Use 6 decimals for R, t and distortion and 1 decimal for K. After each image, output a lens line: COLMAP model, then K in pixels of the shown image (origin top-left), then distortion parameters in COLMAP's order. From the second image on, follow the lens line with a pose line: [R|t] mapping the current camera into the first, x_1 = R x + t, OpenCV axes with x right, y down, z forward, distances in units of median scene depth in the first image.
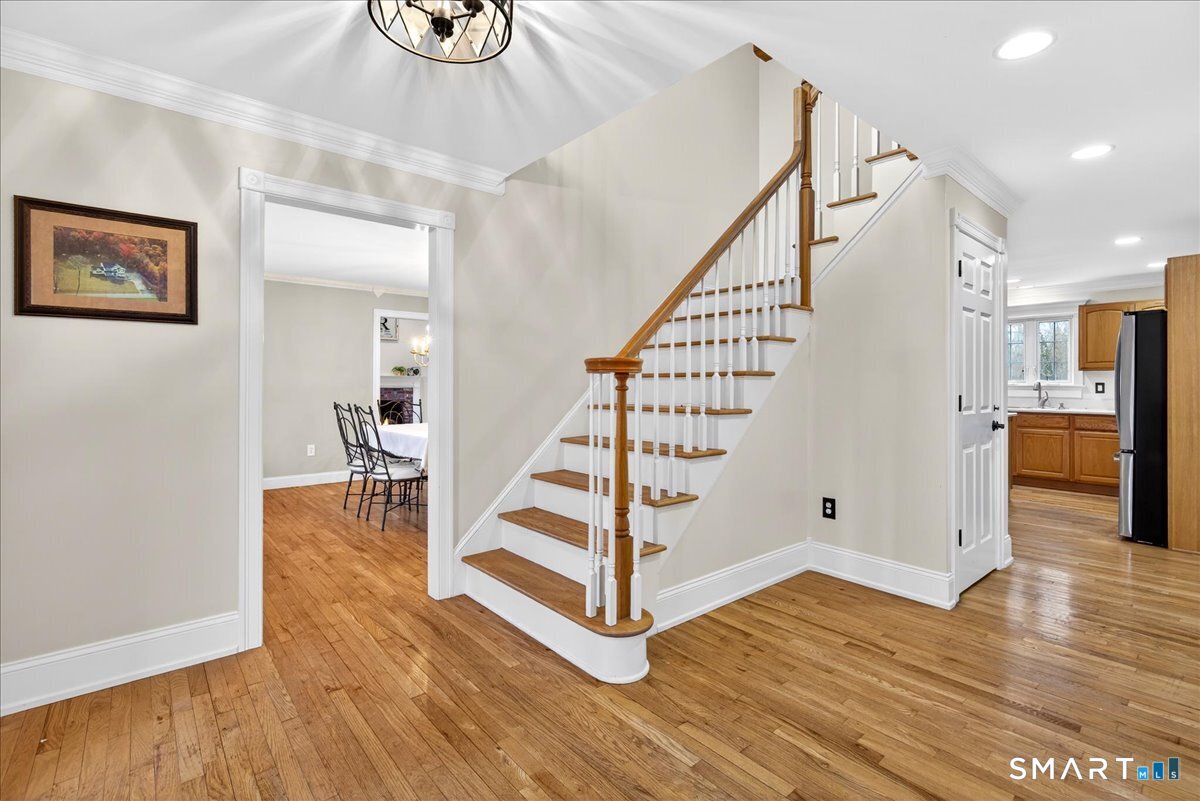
lens RADIAL K [[548.3, 0, 604.6], [0, 548.3, 389.1], [0, 0, 1]] dist [0.014003, 0.000272]
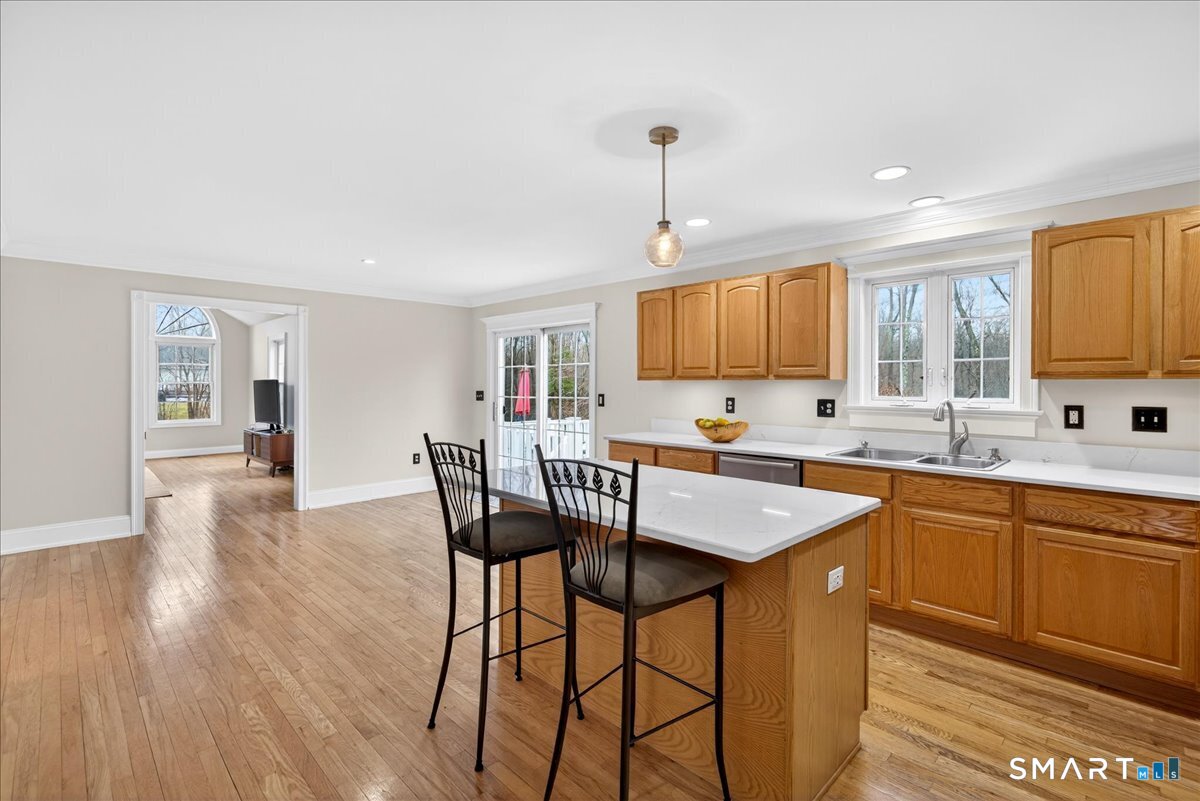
lens RADIAL K [[548.3, 0, 612.6], [0, 548.3, 391.3], [0, 0, 1]] dist [0.014003, 0.000272]
pose [[0.995772, 0.008938, 0.091420, 0.477091], [-0.009016, 0.999959, 0.000442, -0.019825], [-0.091412, -0.001264, 0.995812, 0.584539]]
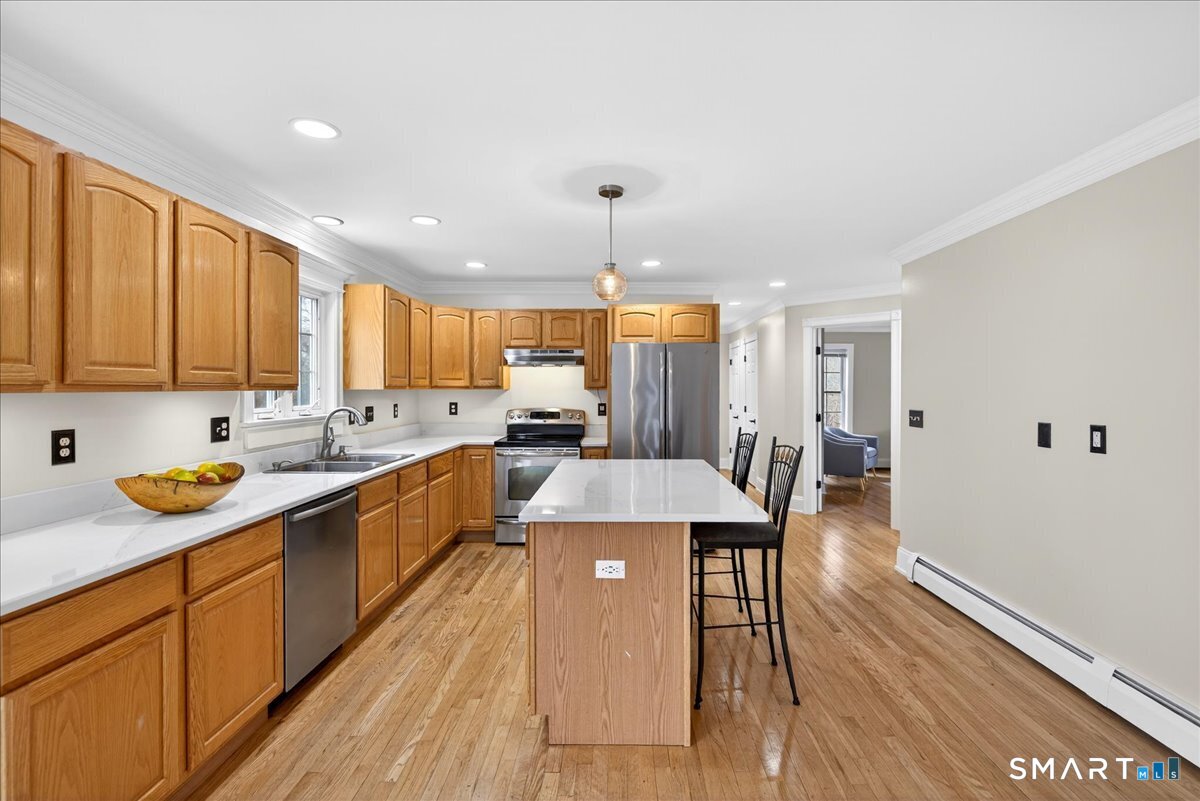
lens RADIAL K [[548.3, 0, 608.0], [0, 548.3, 393.0], [0, 0, 1]] dist [0.014003, 0.000272]
pose [[-0.749893, -0.002509, 0.661554, 0.245992], [0.008003, 0.999885, 0.012865, -0.035429], [-0.661510, 0.014942, -0.749787, 1.298856]]
